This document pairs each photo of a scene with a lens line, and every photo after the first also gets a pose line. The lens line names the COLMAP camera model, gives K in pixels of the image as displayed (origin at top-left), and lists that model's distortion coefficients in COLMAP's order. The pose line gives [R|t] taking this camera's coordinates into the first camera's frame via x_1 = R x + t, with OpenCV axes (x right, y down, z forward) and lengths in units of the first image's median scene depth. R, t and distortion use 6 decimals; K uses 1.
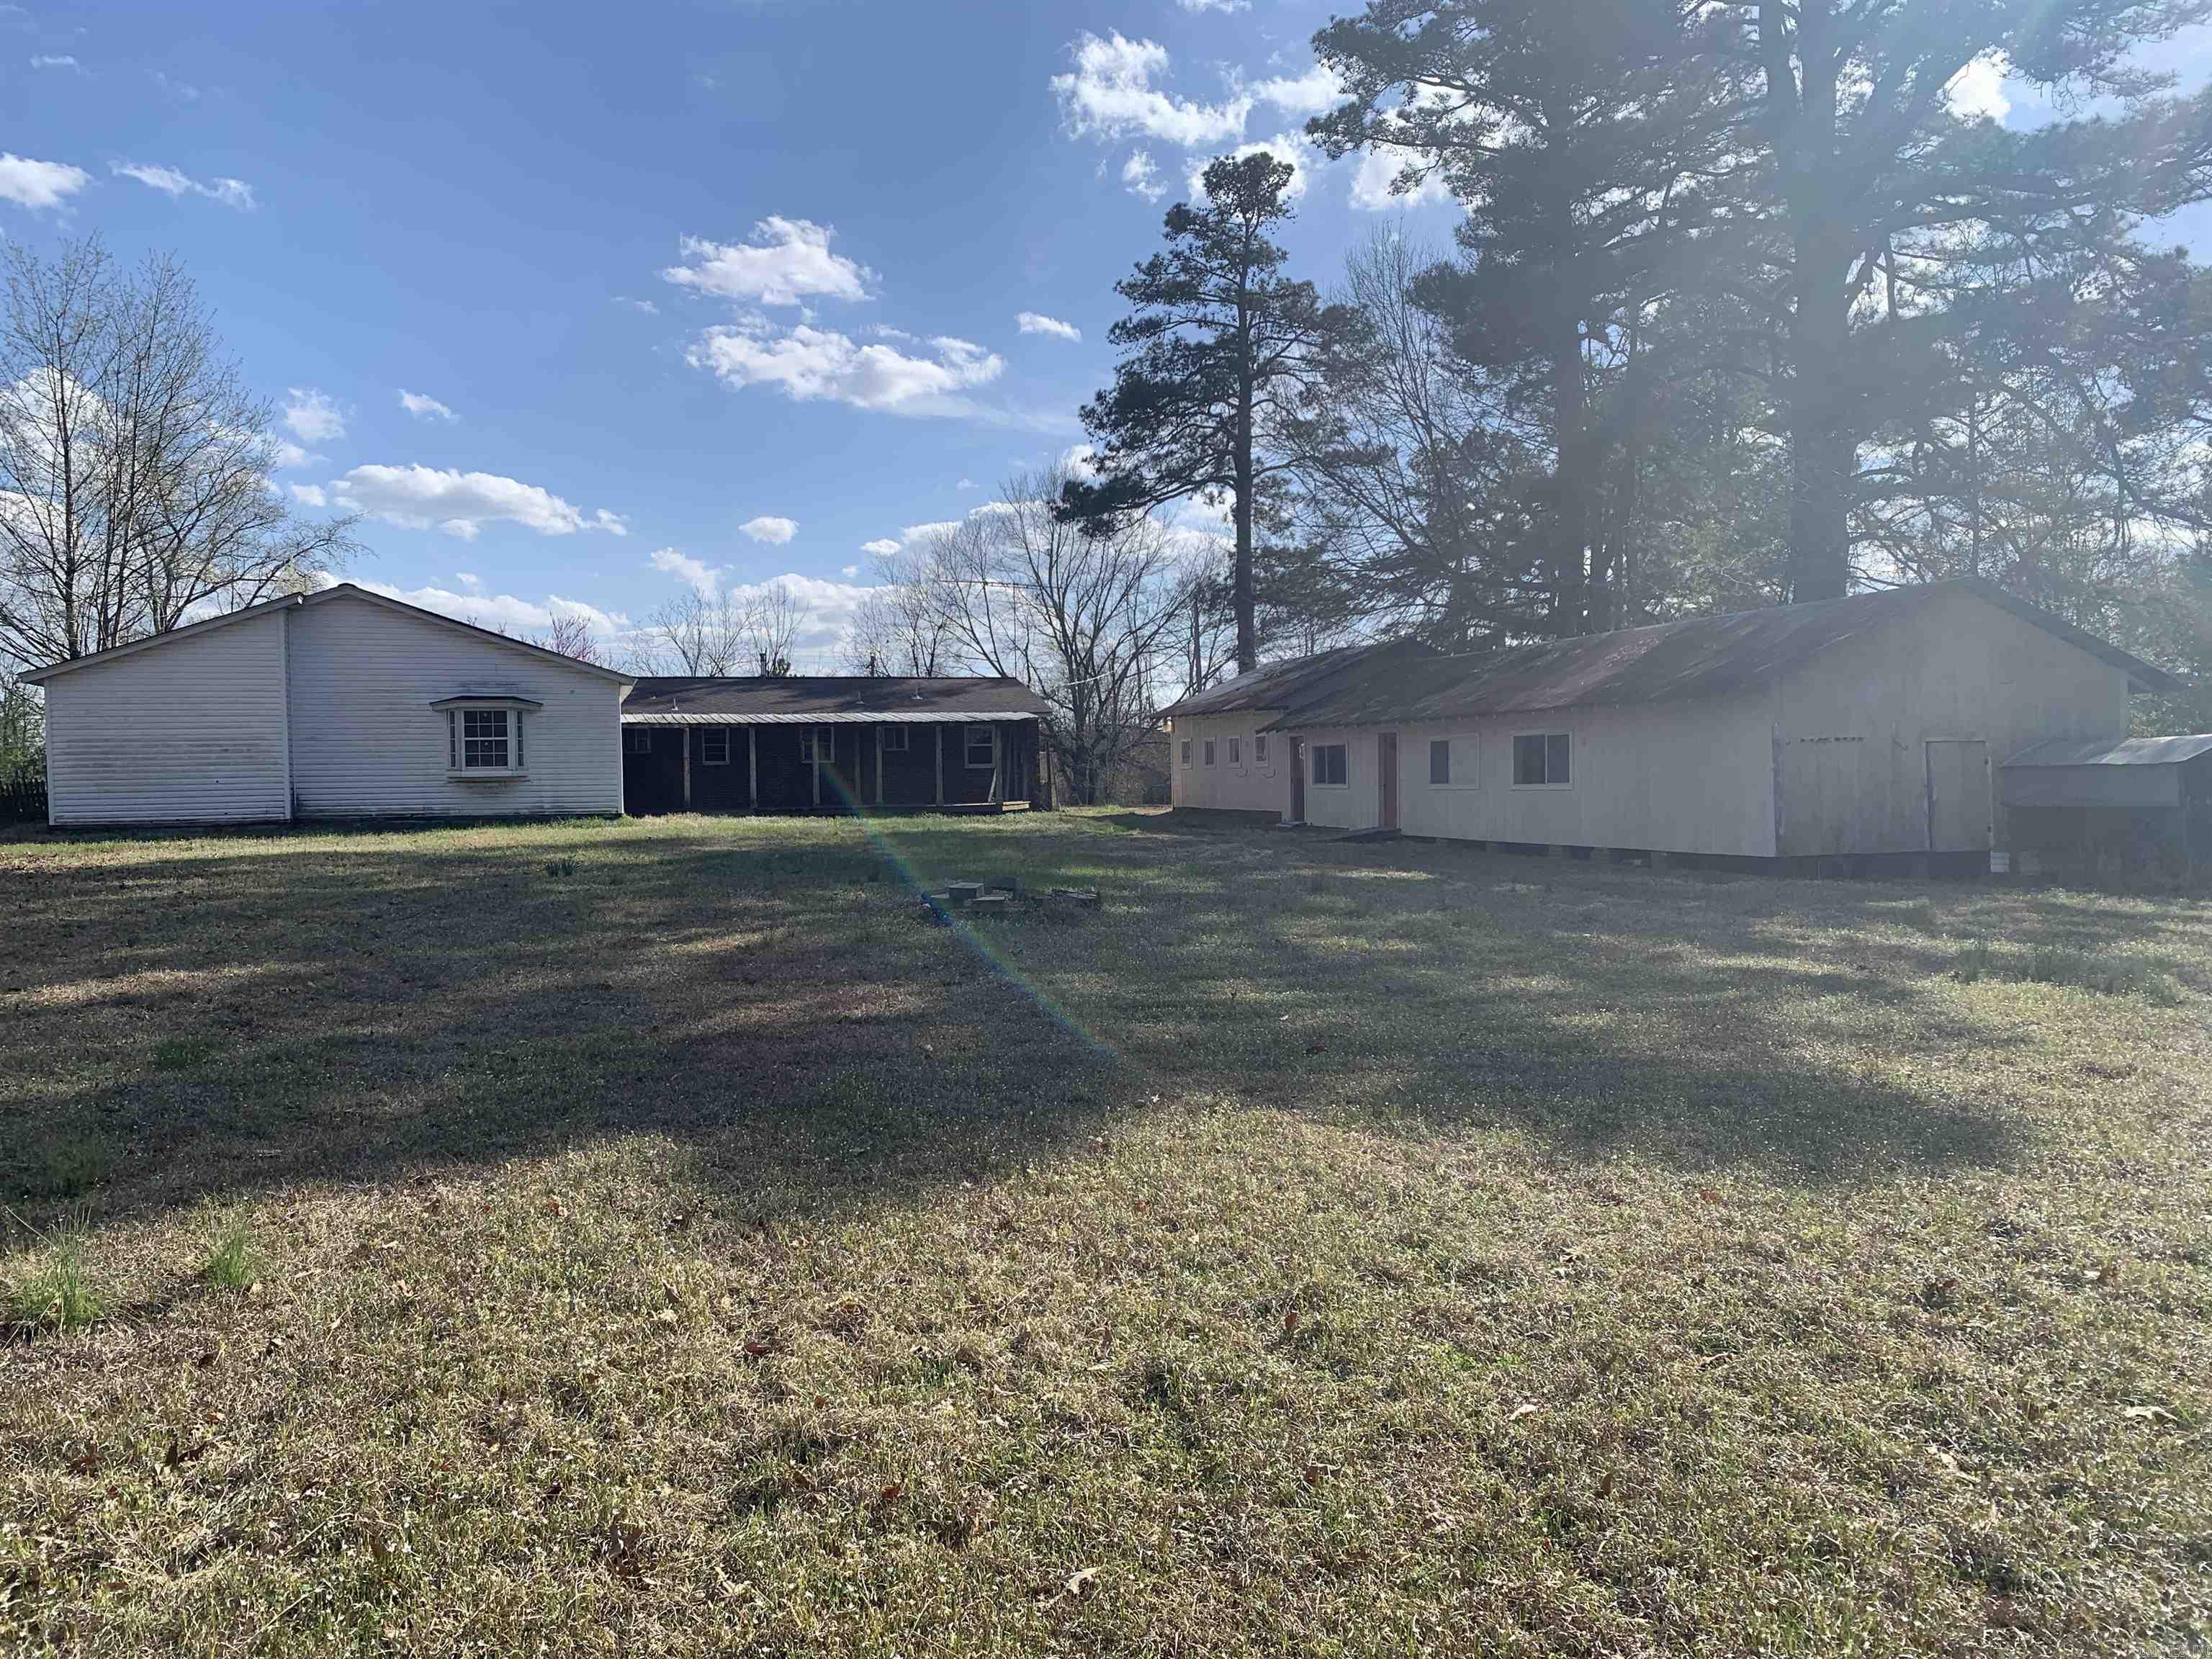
lens RADIAL K [[1667.0, 0, 1106.0], [0, 1667.0, 829.5], [0, 0, 1]] dist [0.035727, -0.169792]
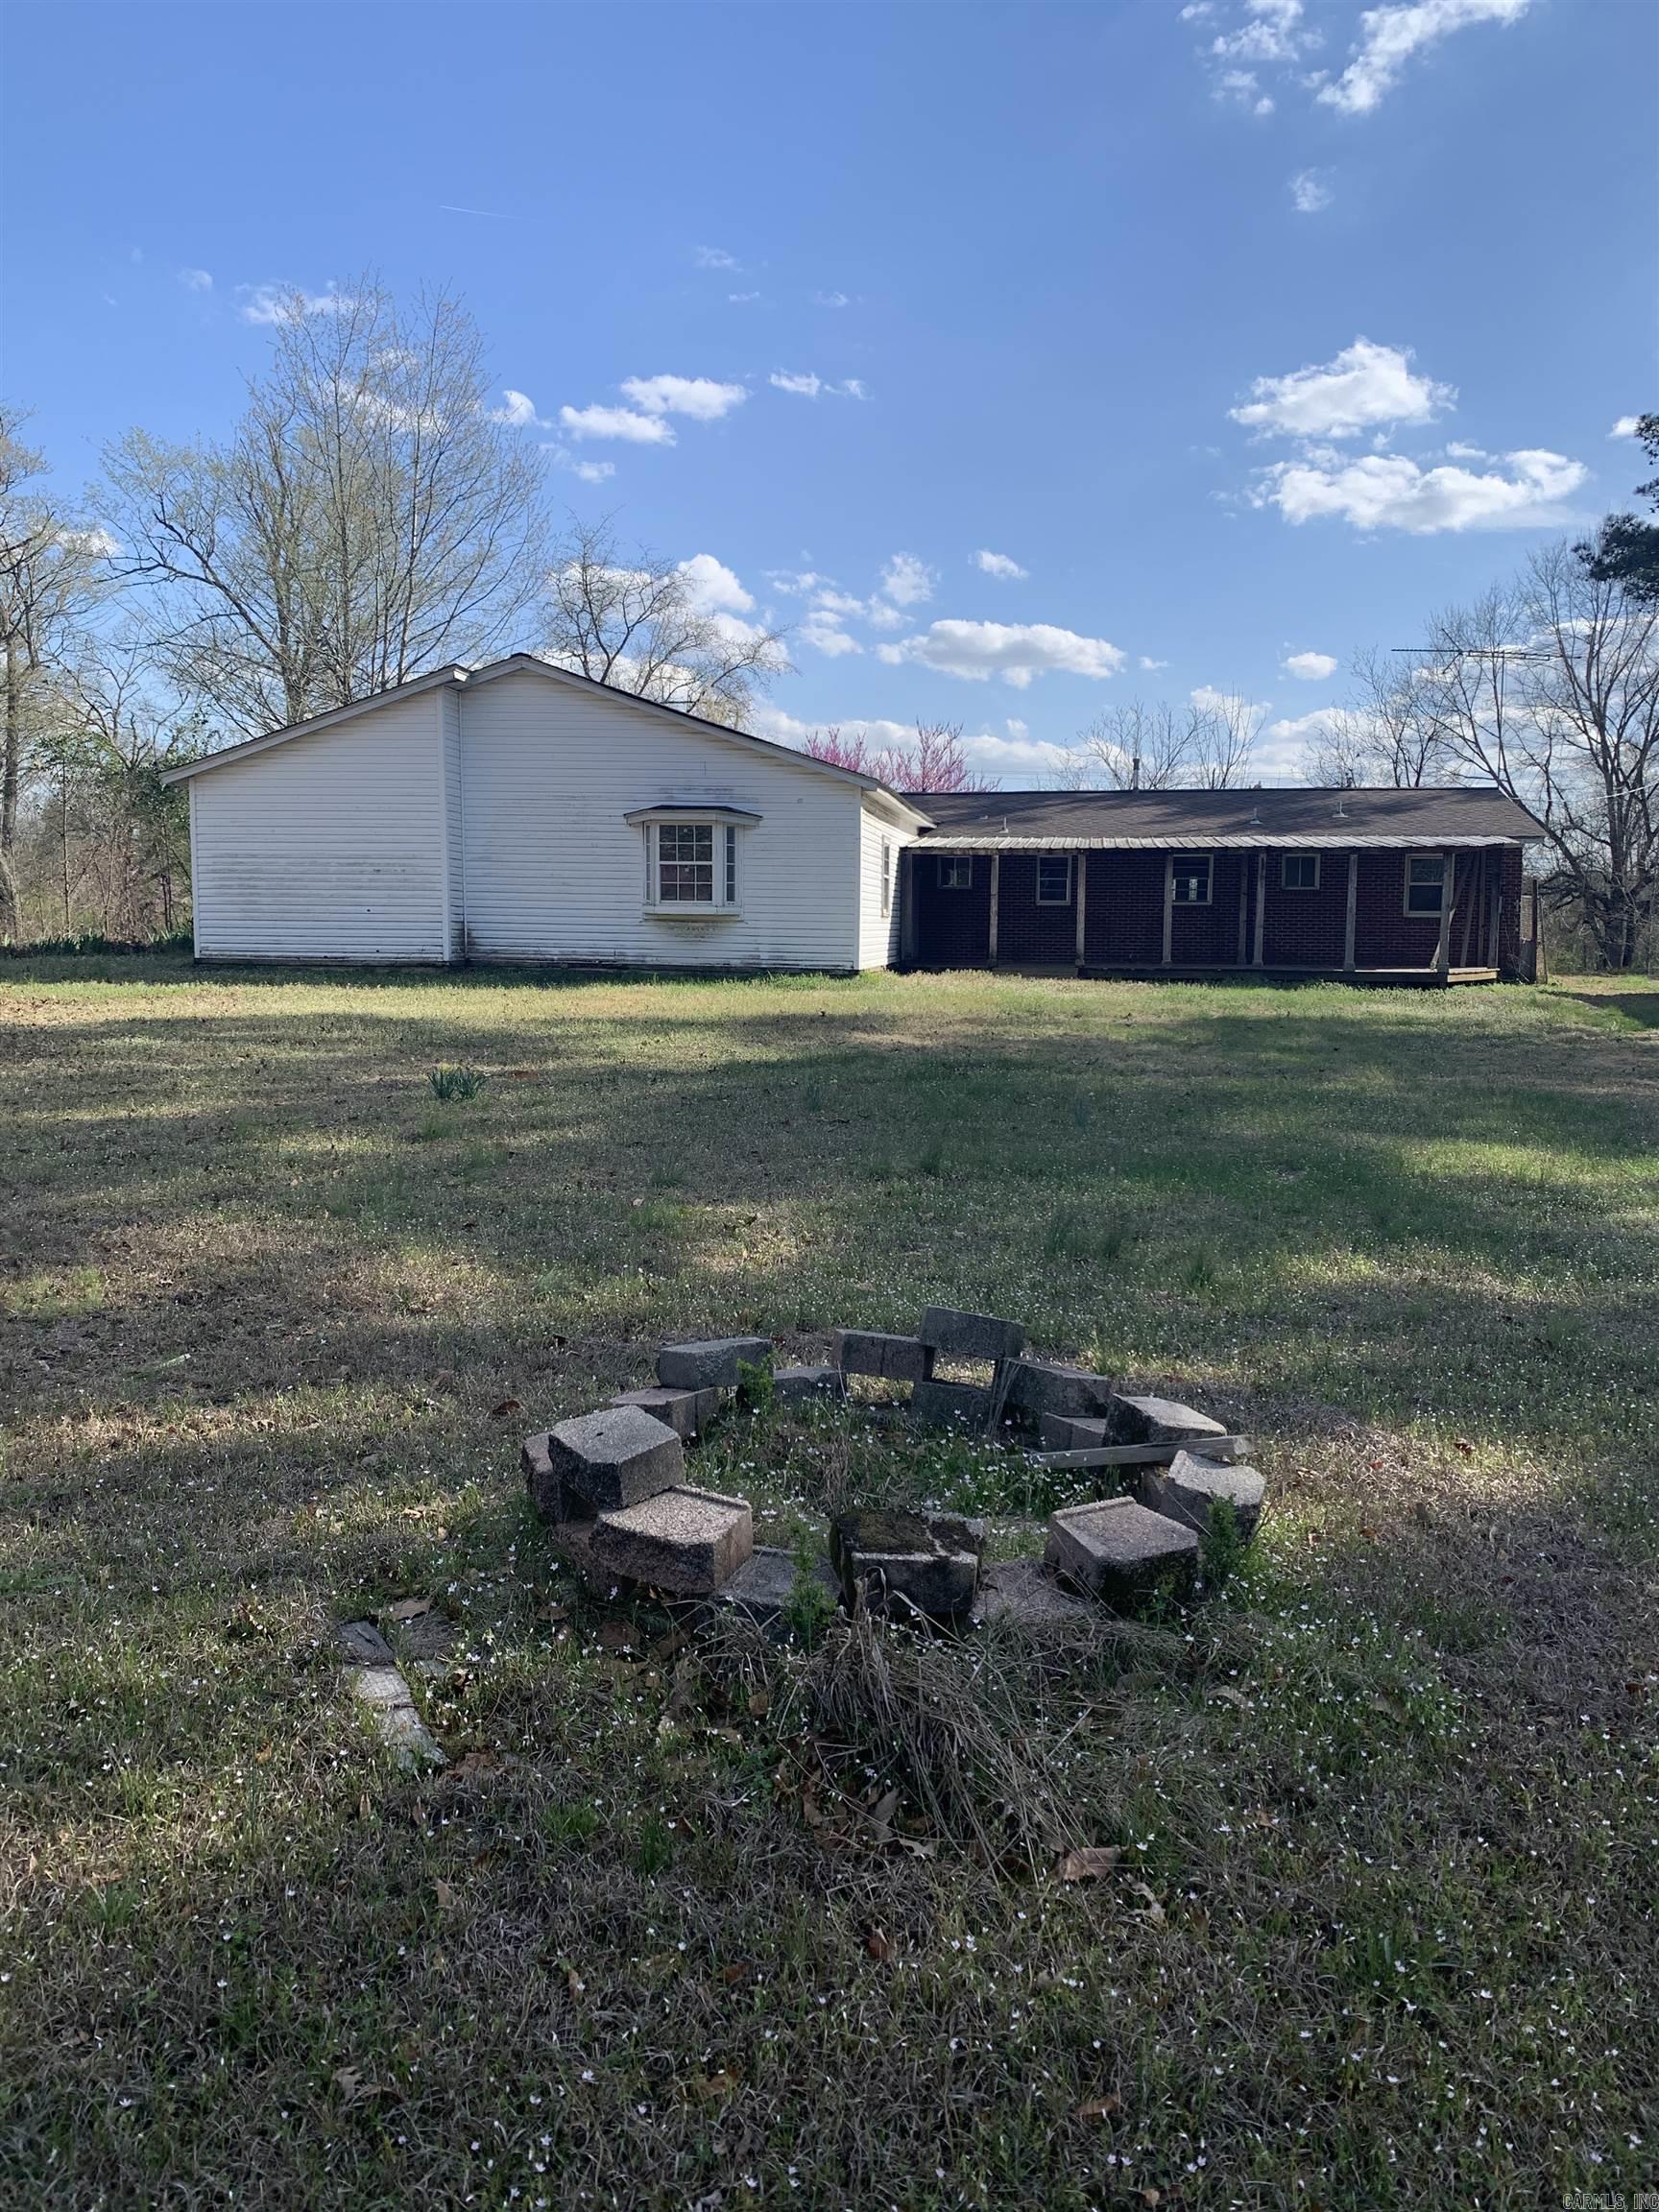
lens RADIAL K [[1667.0, 0, 829.5], [0, 1667.0, 1106.0], [0, 0, 1]] dist [0.035727, -0.169792]
pose [[0.892621, 0.076184, -0.444325, 0.021304], [-0.039790, 0.995085, 0.090682, -0.013552], [0.449049, -0.063265, 0.891265, 0.294445]]
